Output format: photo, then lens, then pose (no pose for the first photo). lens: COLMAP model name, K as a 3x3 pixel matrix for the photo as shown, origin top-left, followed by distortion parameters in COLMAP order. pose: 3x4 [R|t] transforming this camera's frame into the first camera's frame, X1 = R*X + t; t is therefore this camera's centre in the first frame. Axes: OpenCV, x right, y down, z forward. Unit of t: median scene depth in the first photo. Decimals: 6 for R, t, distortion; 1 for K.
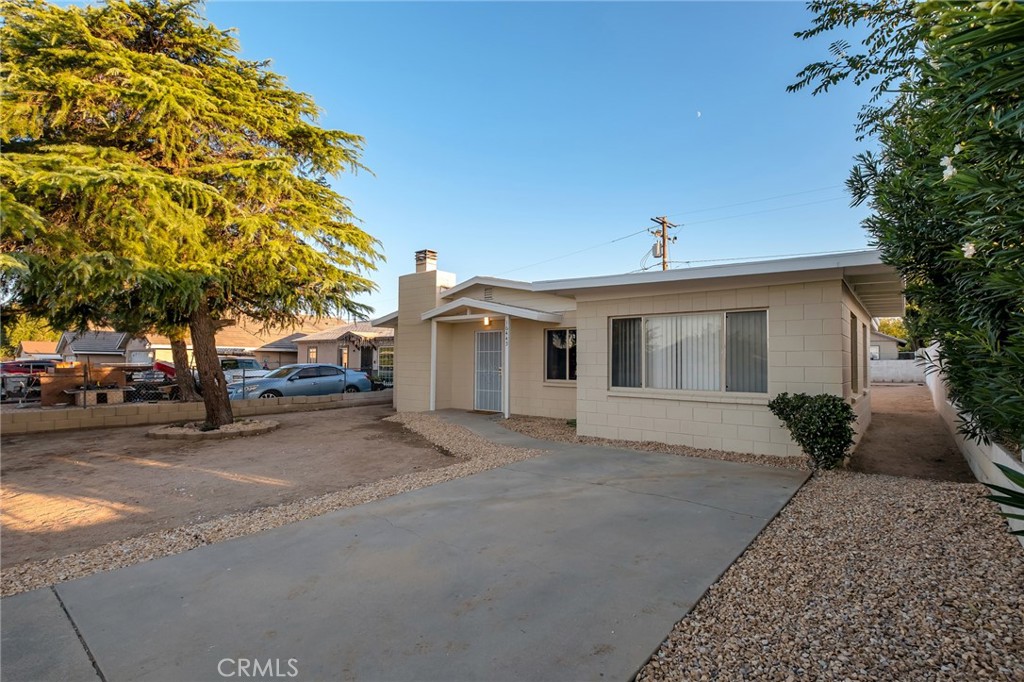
lens RADIAL K [[484.0, 0, 541.5], [0, 484.0, 340.5], [0, 0, 1]] dist [0.000005, -0.000017]
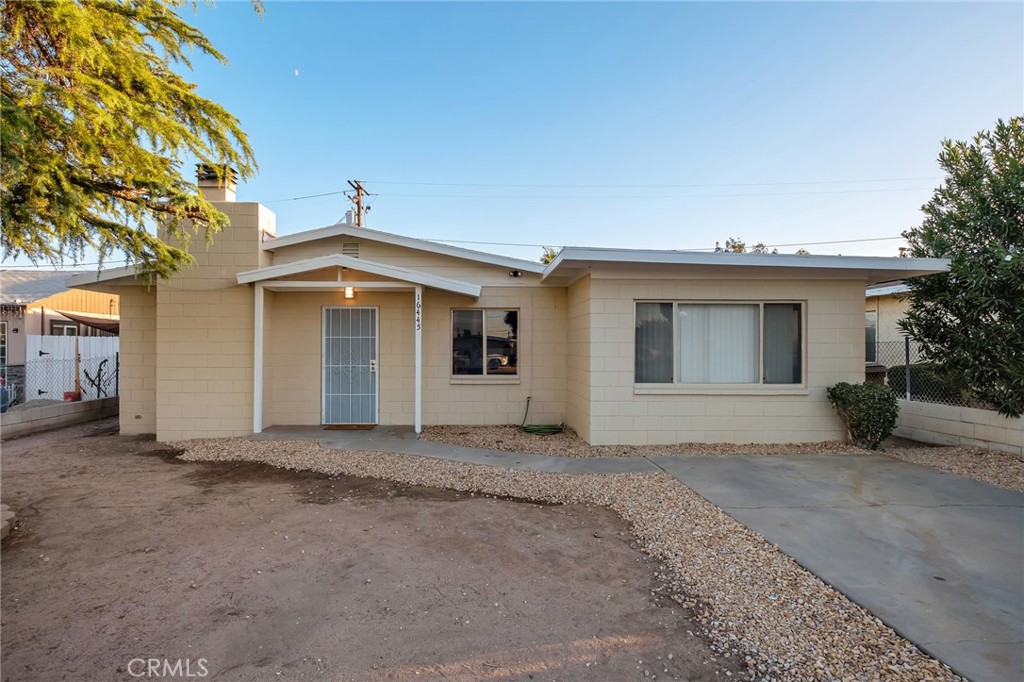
lens RADIAL K [[511.2, 0, 512.0], [0, 511.2, 341.0], [0, 0, 1]] dist [-0.000087, -0.000059]
pose [[0.774224, 0.003150, 0.632904, -0.396014], [-0.027313, 0.999222, 0.028439, 0.001564], [-0.632322, -0.039305, 0.773708, 0.307545]]
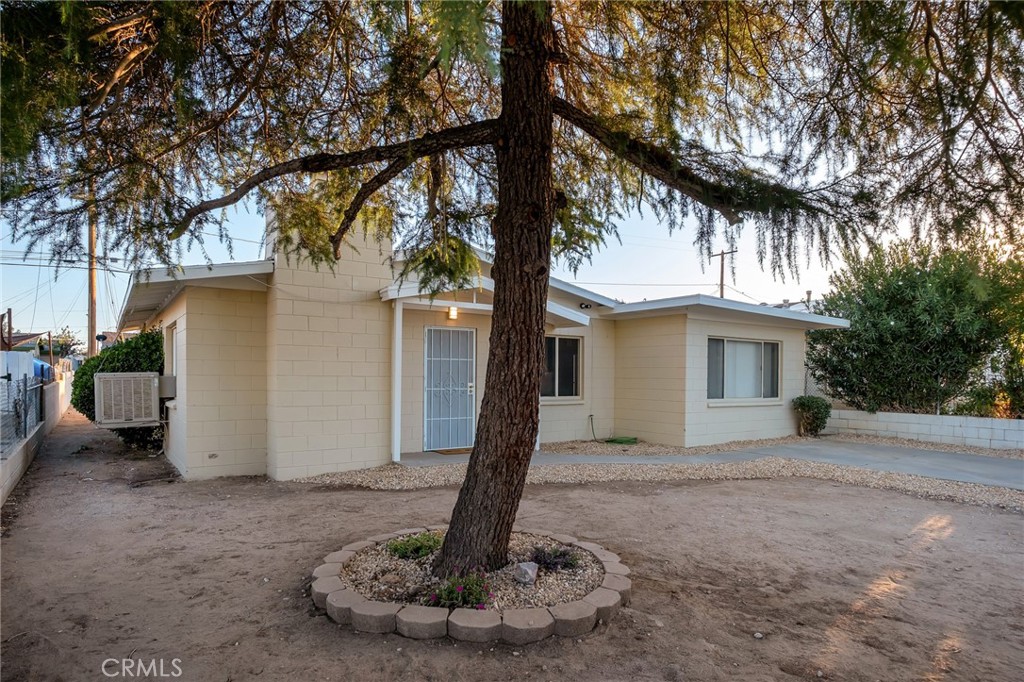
lens RADIAL K [[585.6, 0, 512.6], [0, 585.6, 371.7], [0, 0, 1]] dist [-0.001414, -0.000240]
pose [[0.302223, 0.004456, 0.953227, -0.864524], [-0.051008, 0.998632, 0.011504, 0.026772], [-0.951872, -0.052099, 0.302036, 0.691556]]
